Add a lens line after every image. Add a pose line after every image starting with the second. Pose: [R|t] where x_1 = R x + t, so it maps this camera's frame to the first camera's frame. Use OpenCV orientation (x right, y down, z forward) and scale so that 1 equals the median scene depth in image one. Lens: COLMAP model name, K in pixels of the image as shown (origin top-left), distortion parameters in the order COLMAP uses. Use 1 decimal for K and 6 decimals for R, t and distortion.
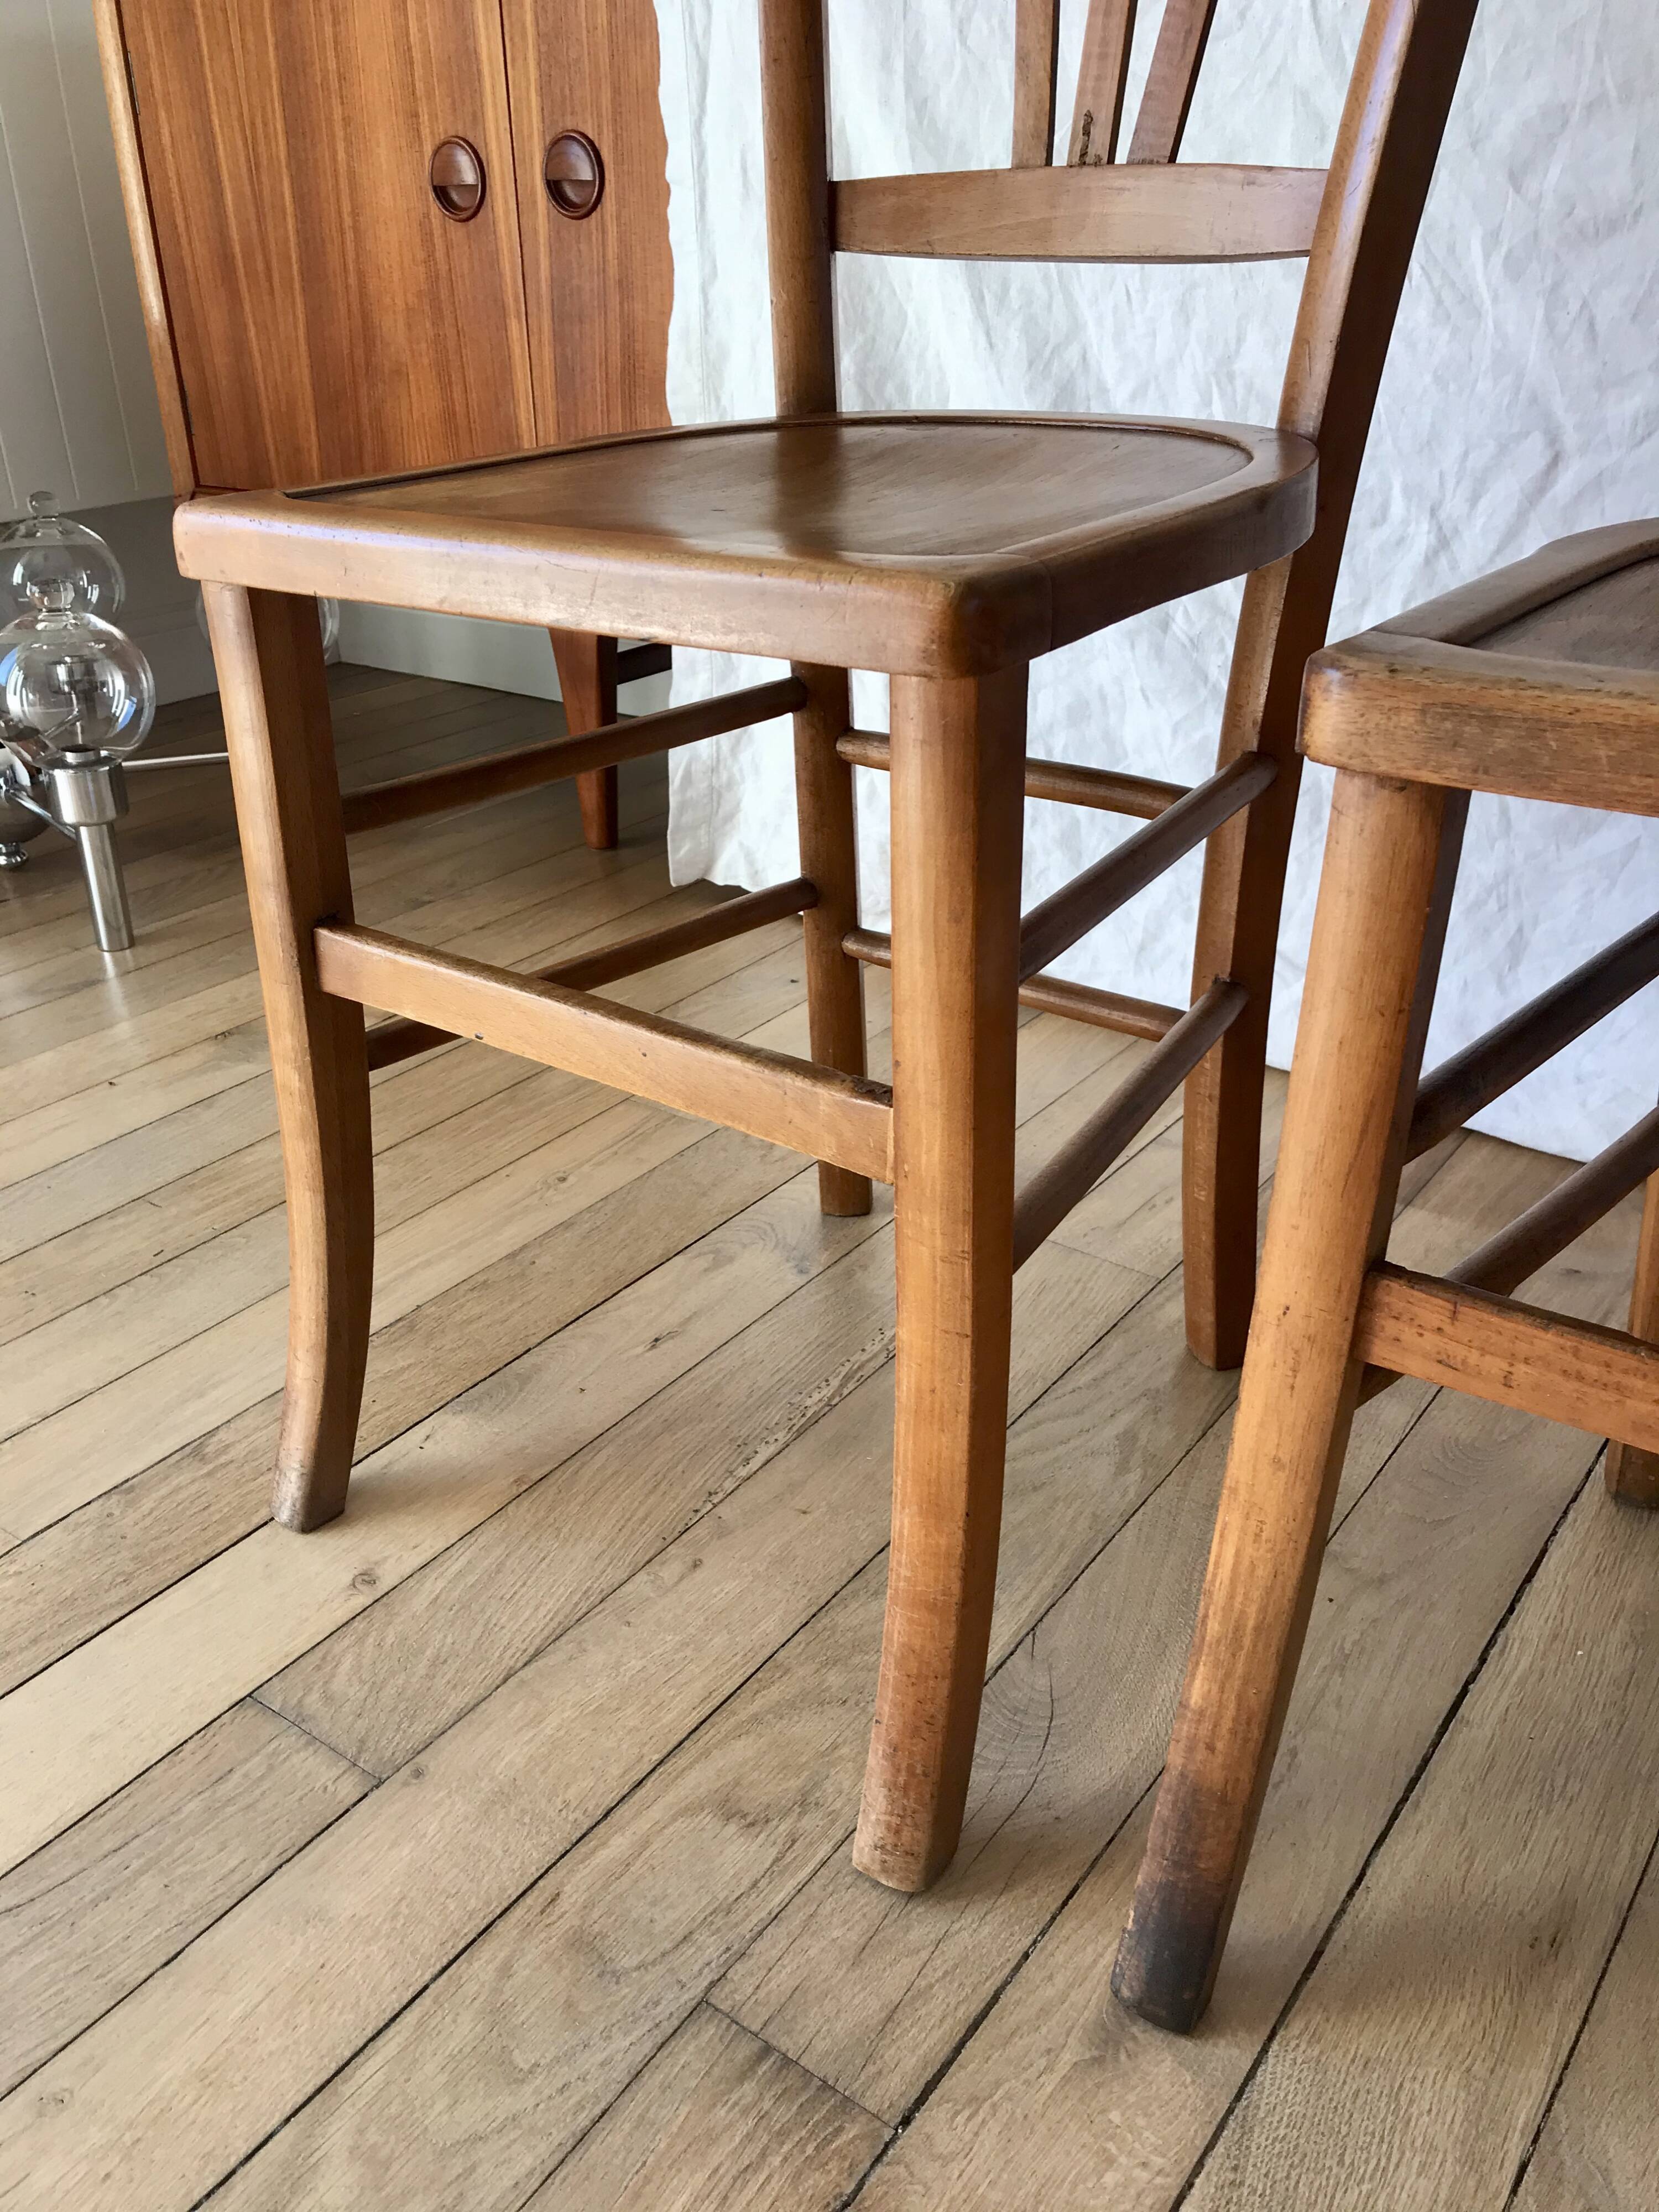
lens RADIAL K [[1825.4, 0, 832.3], [0, 1825.4, 1092.3], [0, 0, 1]] dist [0.038327, -0.039009]
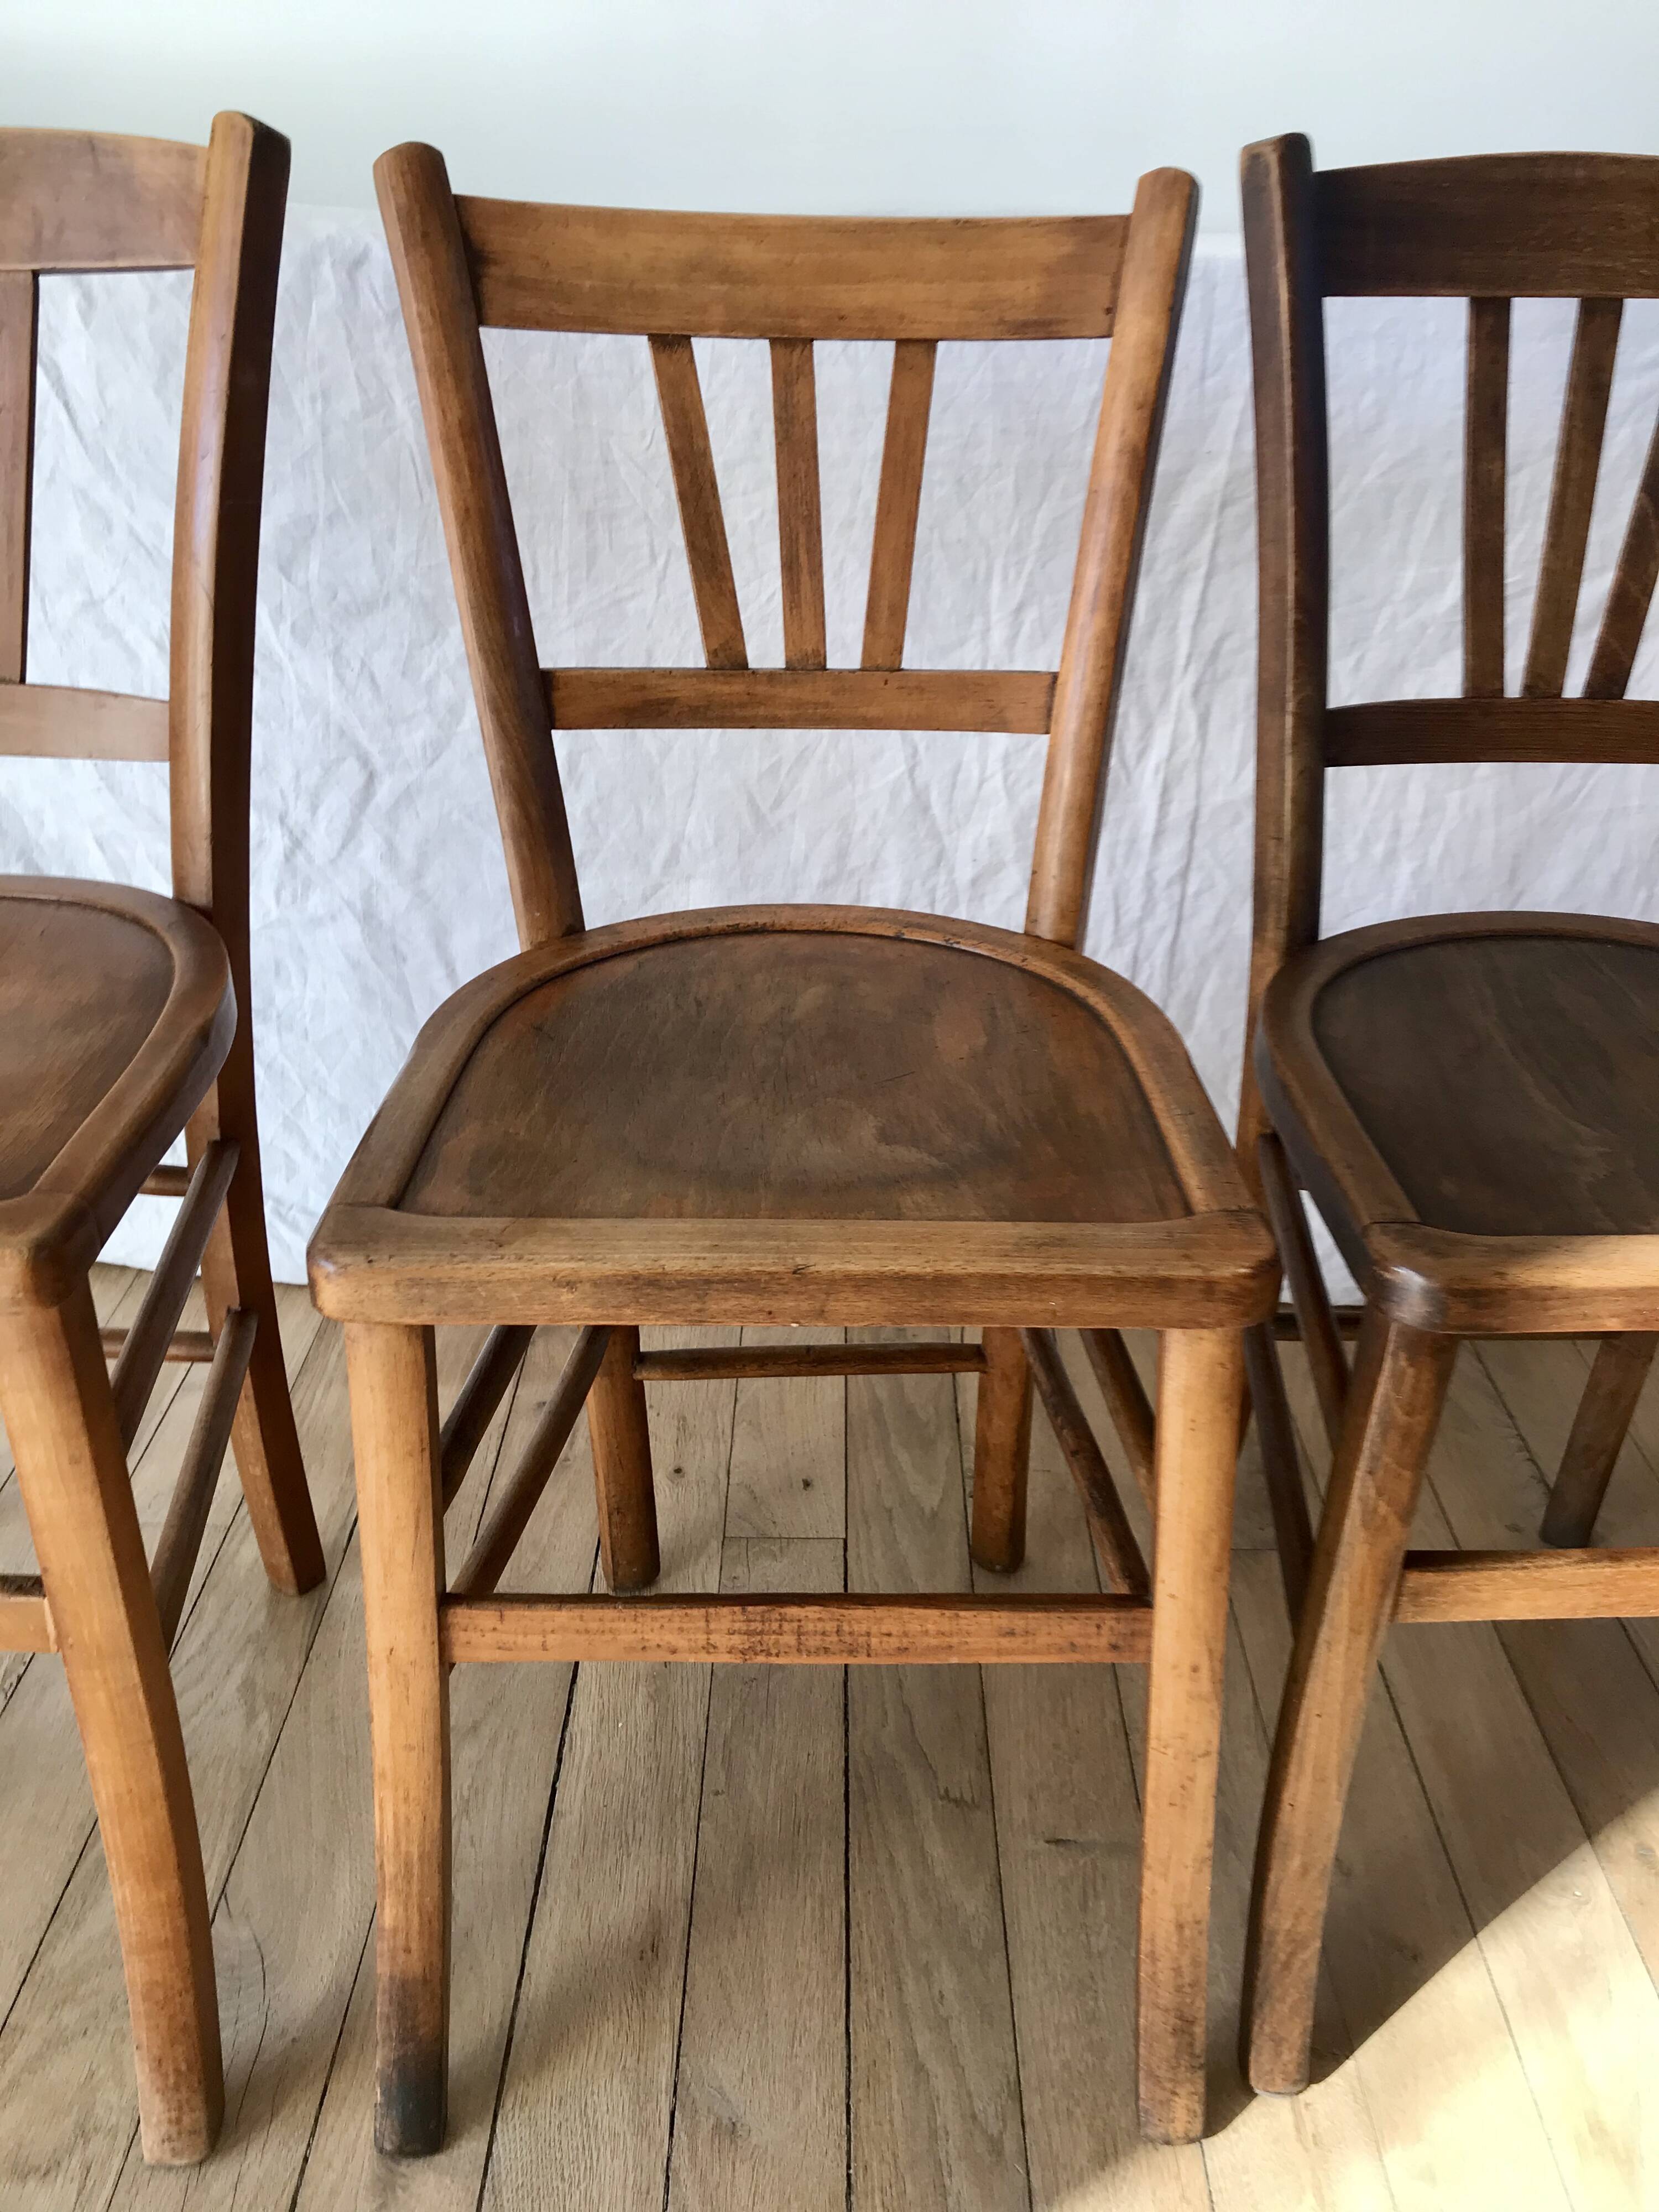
lens RADIAL K [[1825.4, 0, 838.3], [0, 1825.4, 1090.0], [0, 0, 1]] dist [0.038327, -0.039009]
pose [[0.809923, -0.235940, 0.536989, -0.090290], [0.225870, 0.970381, 0.085691, -0.236097], [-0.541302, 0.051887, 0.839226, -0.273840]]
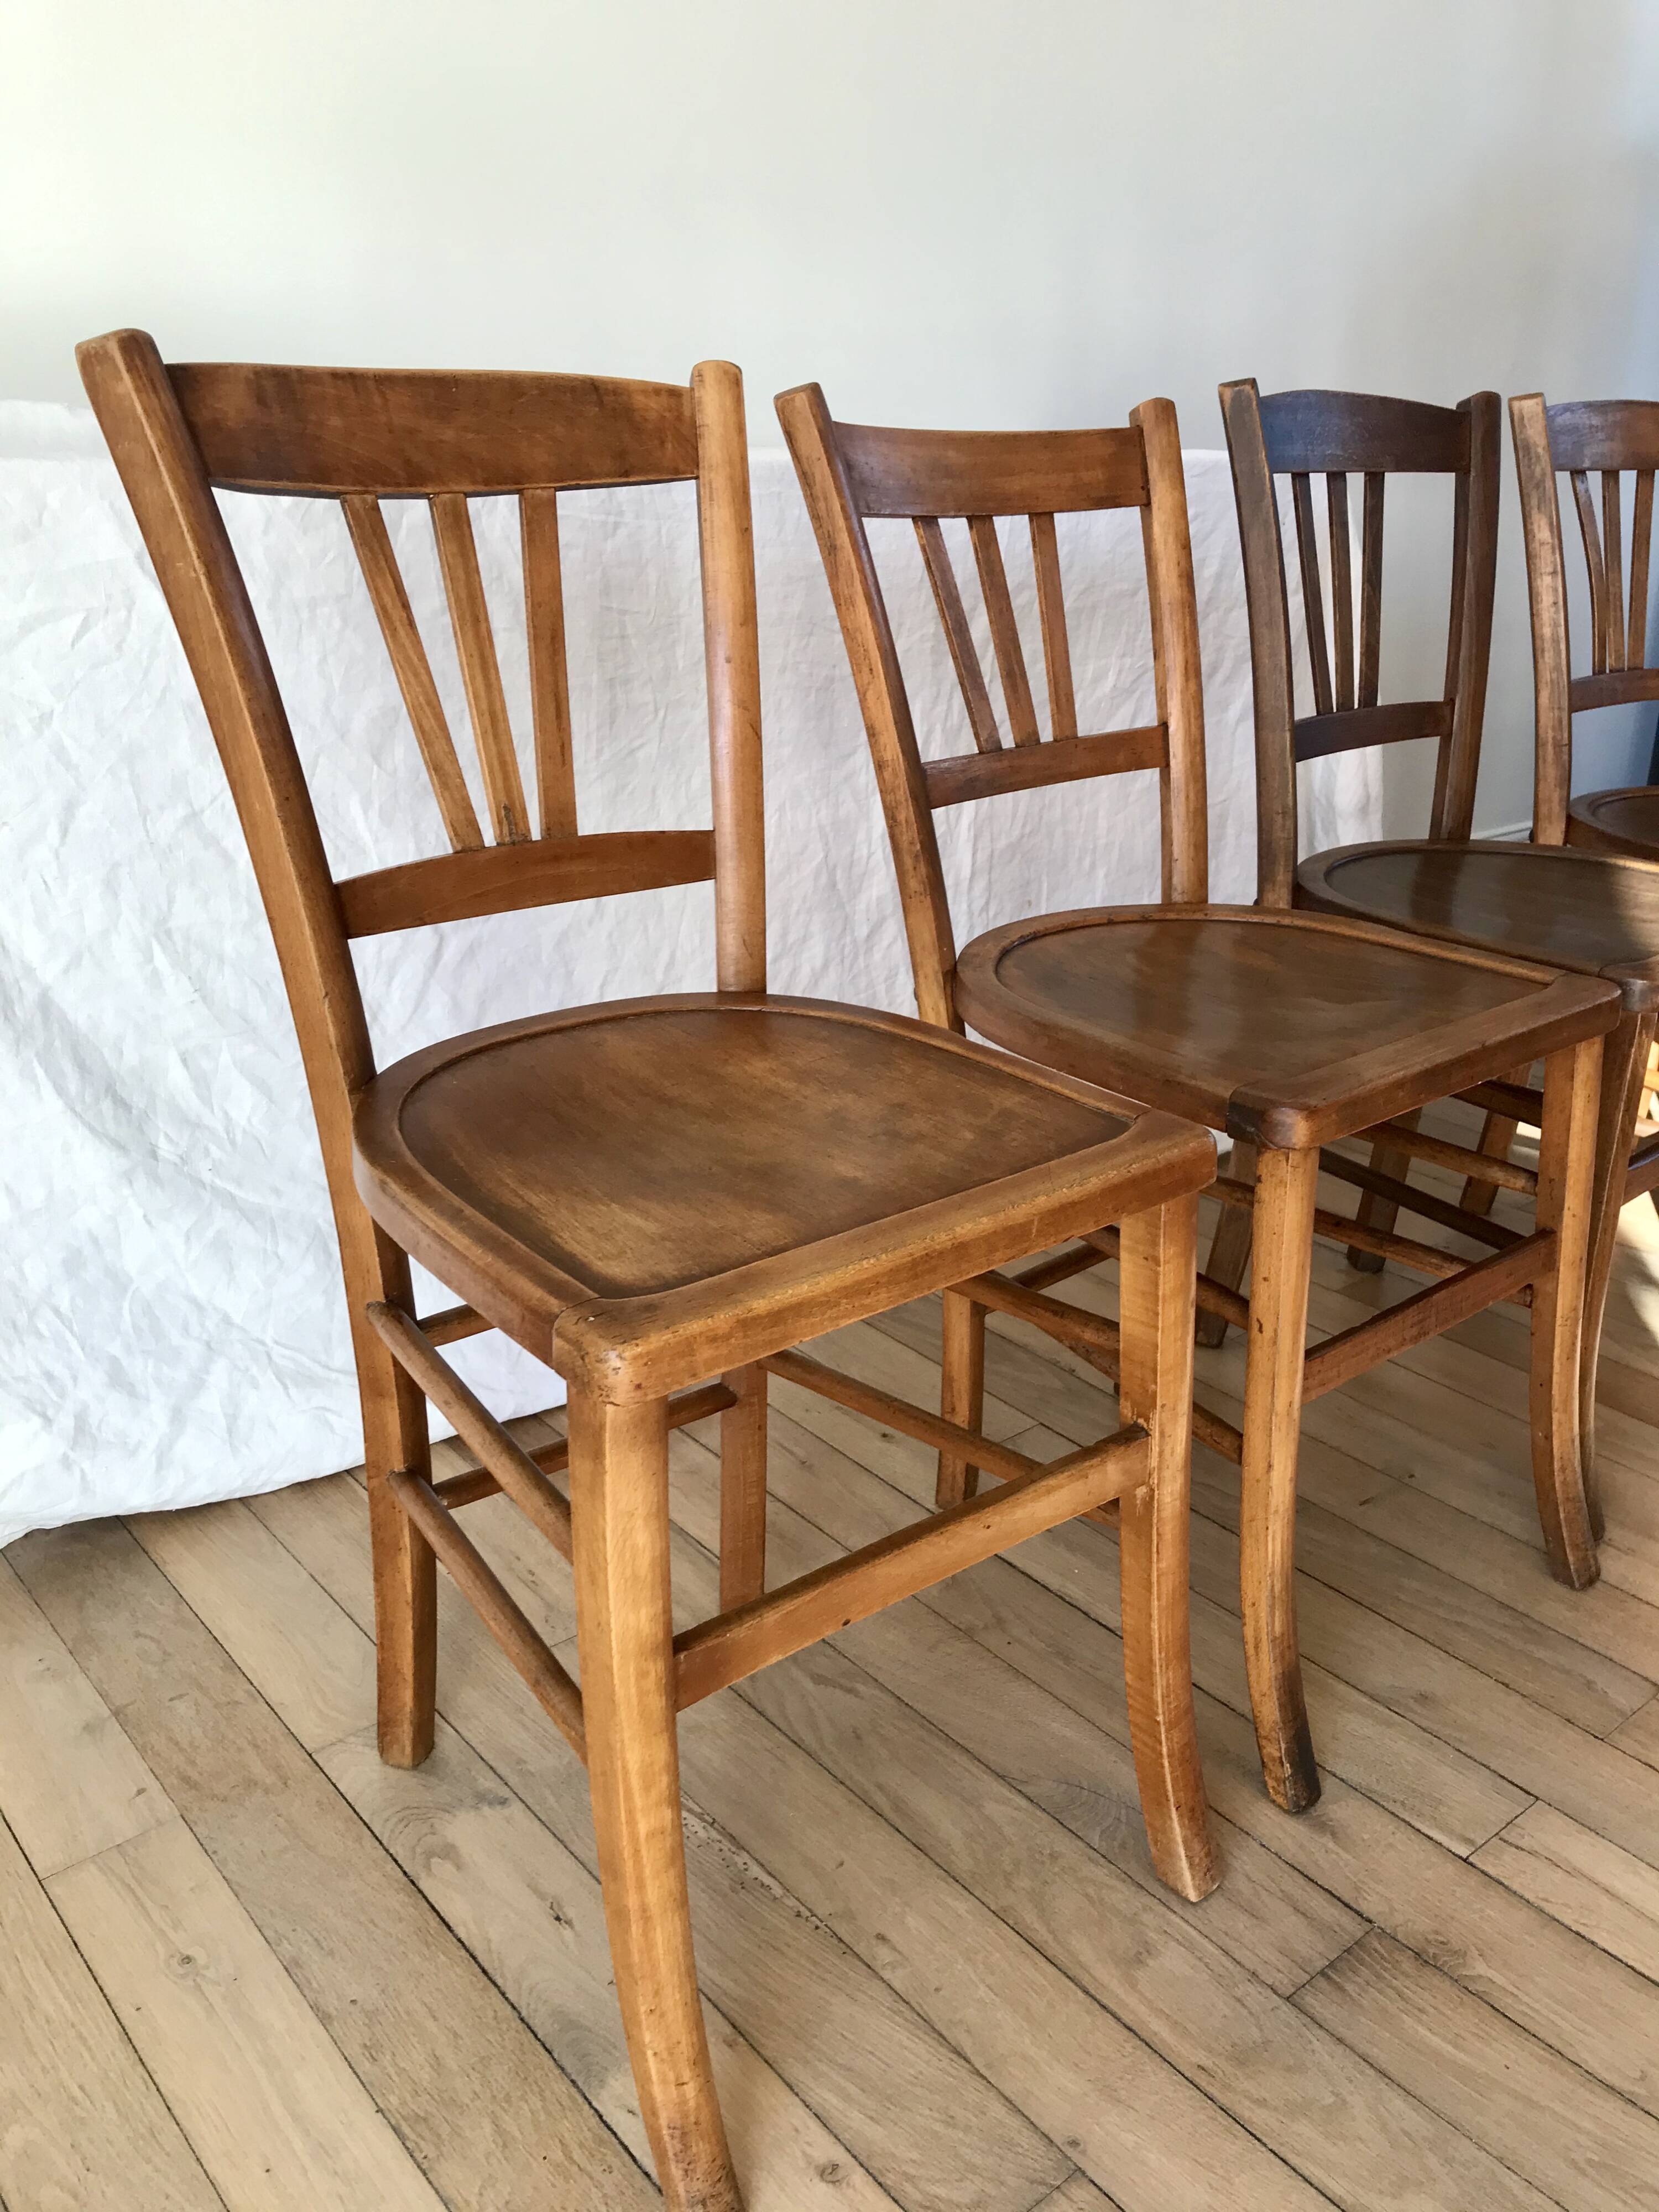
lens RADIAL K [[1825.4, 0, 841.2], [0, 1825.4, 1095.0], [0, 0, 1]] dist [0.038327, -0.039009]
pose [[0.242177, -0.317418, 0.916840, -1.088629], [0.408137, 0.890623, 0.200535, -0.533929], [-0.880213, 0.325632, 0.345238, 0.431862]]
